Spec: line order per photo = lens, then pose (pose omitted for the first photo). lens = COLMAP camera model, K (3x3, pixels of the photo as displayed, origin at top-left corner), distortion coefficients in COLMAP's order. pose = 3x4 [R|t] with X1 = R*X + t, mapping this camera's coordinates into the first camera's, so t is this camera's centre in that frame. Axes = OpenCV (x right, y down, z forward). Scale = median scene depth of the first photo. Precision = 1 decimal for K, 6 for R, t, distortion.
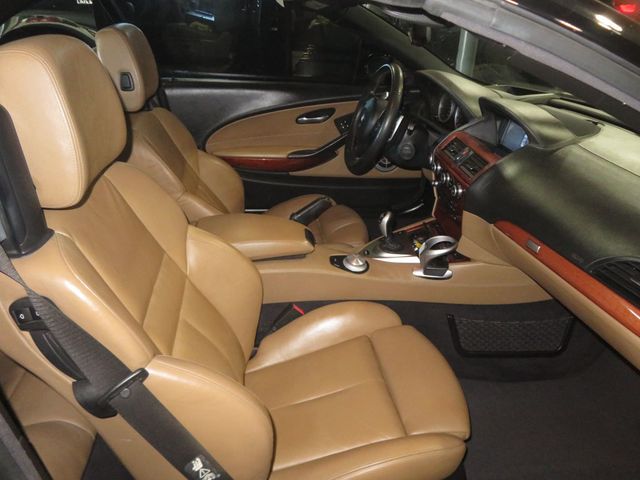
lens RADIAL K [[456.8, 0, 320.0], [0, 456.8, 240.0], [0, 0, 1]] dist [-0.001363, -0.002332]
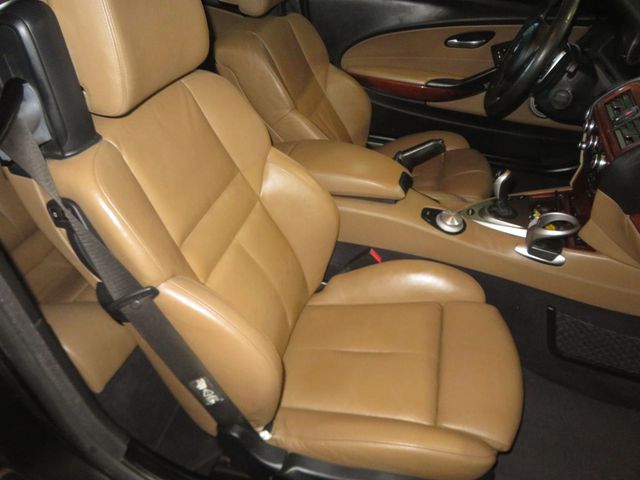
lens RADIAL K [[456.8, 0, 320.0], [0, 456.8, 240.0], [0, 0, 1]] dist [-0.001363, -0.002332]
pose [[0.921535, 0.237539, -0.307162, 0.124641], [-0.180465, 0.962435, 0.202859, -0.048488], [0.343810, -0.131510, 0.929785, 0.091465]]
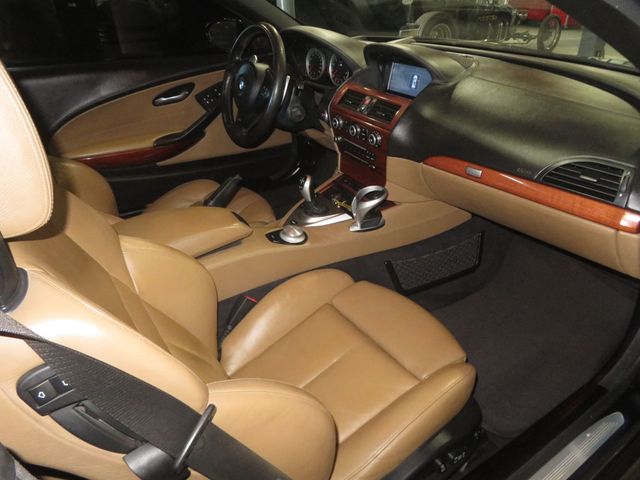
lens RADIAL K [[456.8, 0, 320.0], [0, 456.8, 240.0], [0, 0, 1]] dist [-0.001363, -0.002332]
pose [[0.899026, -0.253541, 0.357028, -0.212918], [0.238549, 0.967295, 0.086231, -0.007063], [-0.367215, 0.007645, 0.930105, 0.099736]]
